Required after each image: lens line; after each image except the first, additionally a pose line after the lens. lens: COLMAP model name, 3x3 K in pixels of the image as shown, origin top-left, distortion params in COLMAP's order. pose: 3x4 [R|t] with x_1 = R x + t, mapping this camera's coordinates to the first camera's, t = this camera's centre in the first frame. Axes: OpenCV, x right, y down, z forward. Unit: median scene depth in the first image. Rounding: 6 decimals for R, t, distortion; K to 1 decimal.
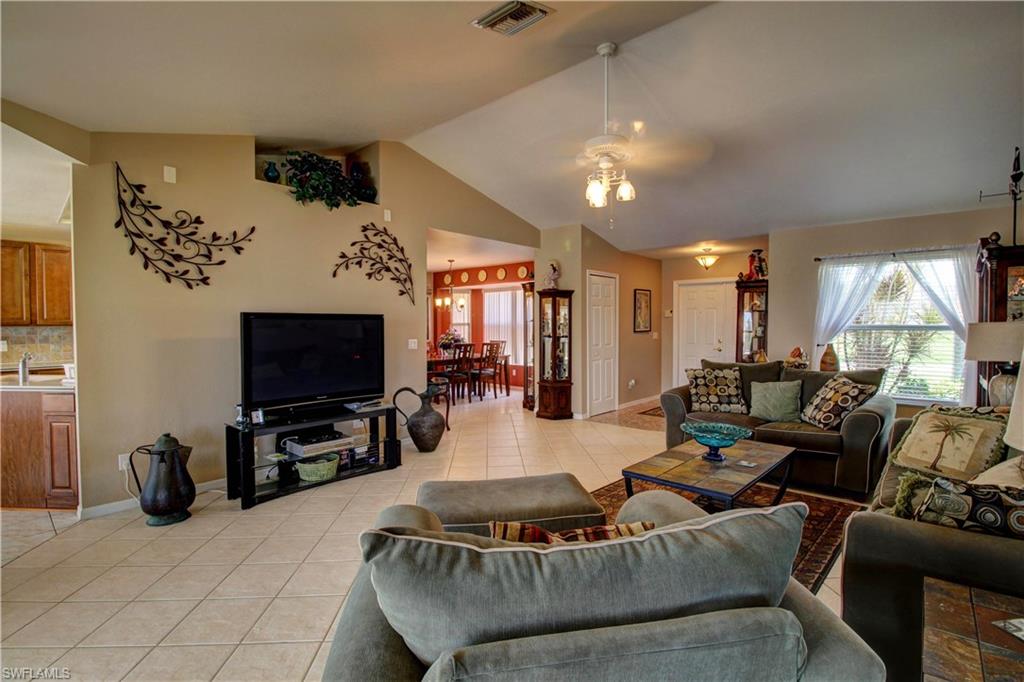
lens RADIAL K [[473.2, 0, 511.3], [0, 473.2, 335.5], [0, 0, 1]] dist [0.001122, -0.013650]
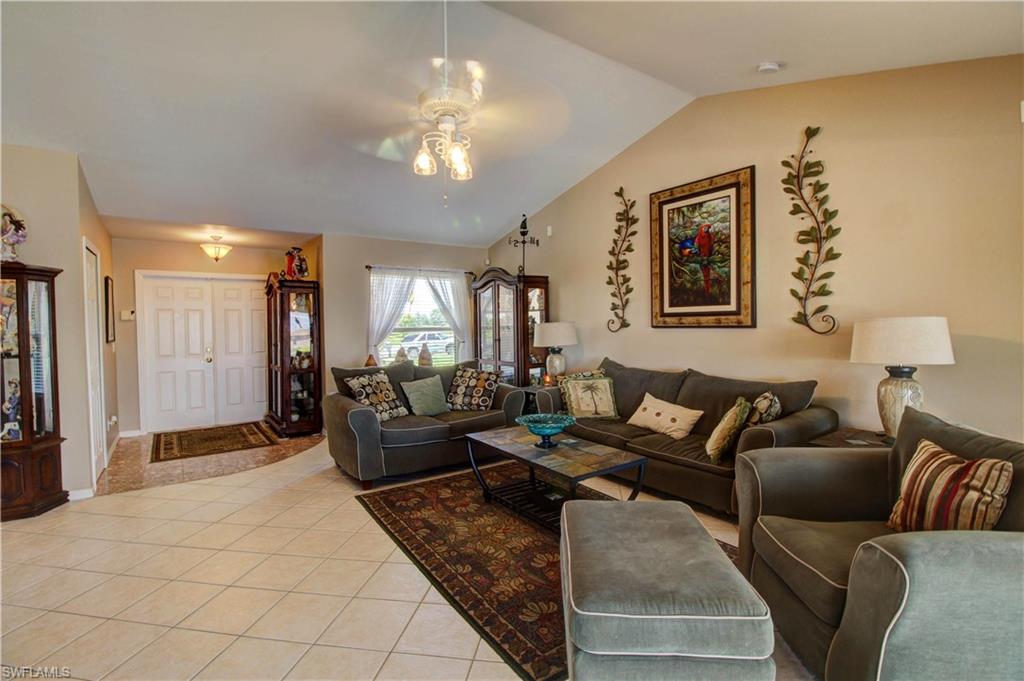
lens RADIAL K [[473.2, 0, 511.3], [0, 473.2, 335.0], [0, 0, 1]] dist [0.001122, -0.013650]
pose [[0.211180, -0.023707, 0.977160, -0.320750], [0.038435, 0.999134, 0.015934, -0.008611], [-0.976691, 0.034192, 0.211908, 0.411440]]
